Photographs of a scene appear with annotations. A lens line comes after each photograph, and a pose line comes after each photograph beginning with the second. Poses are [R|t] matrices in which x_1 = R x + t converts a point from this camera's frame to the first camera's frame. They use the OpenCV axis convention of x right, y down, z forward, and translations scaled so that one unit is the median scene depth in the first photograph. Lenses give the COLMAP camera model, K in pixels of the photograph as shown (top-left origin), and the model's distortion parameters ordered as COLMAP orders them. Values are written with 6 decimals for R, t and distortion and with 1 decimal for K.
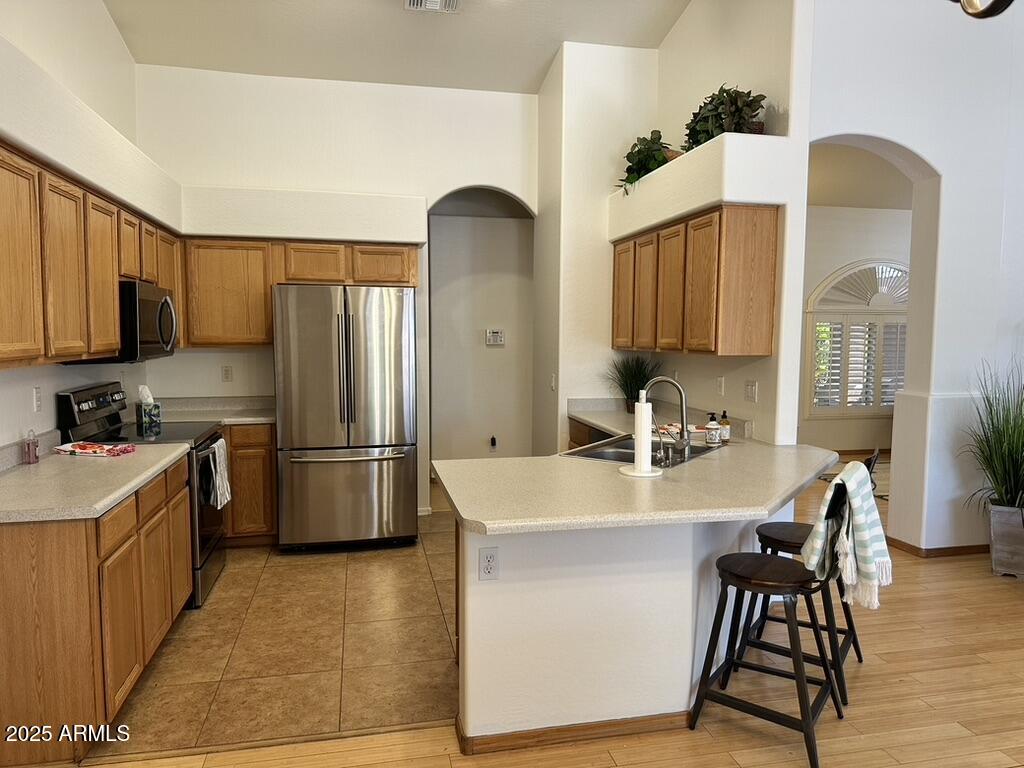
lens RADIAL K [[722.2, 0, 509.8], [0, 722.2, 387.1], [0, 0, 1]] dist [0.042061, -0.058250]
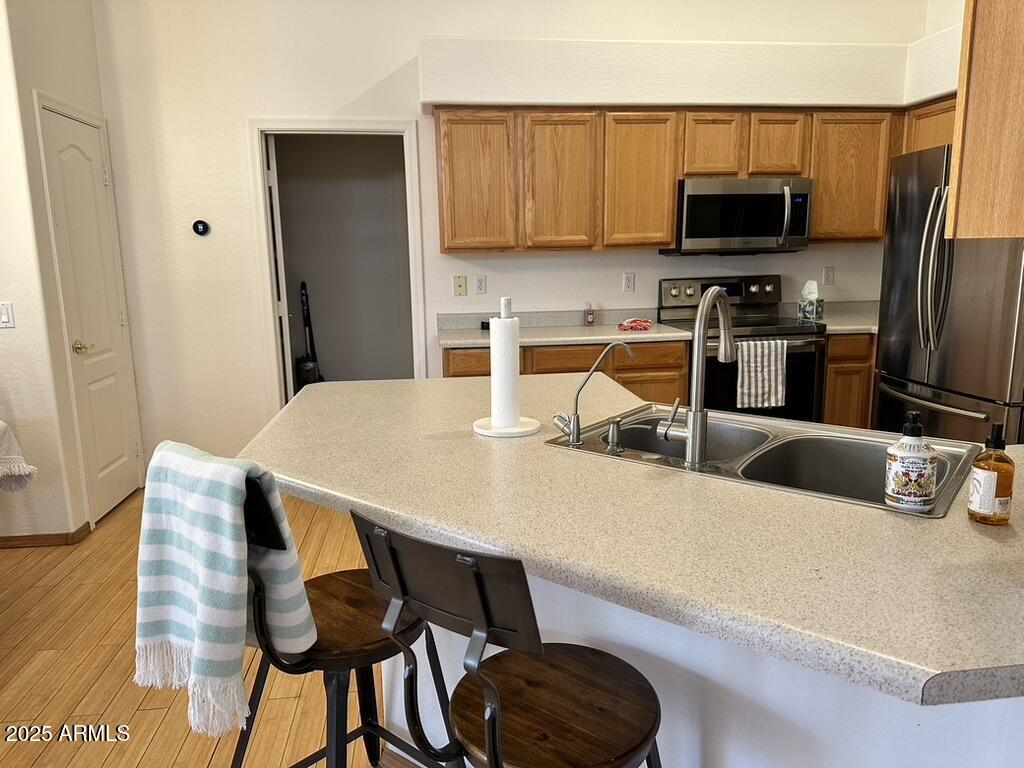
lens RADIAL K [[722.2, 0, 517.5], [0, 722.2, 397.8], [0, 0, 1]] dist [0.042061, -0.058250]
pose [[-0.083102, 0.200245, -0.976215, 0.624757], [-0.061155, 0.976733, 0.205557, -0.030986], [0.994663, 0.076782, -0.068923, 0.822476]]
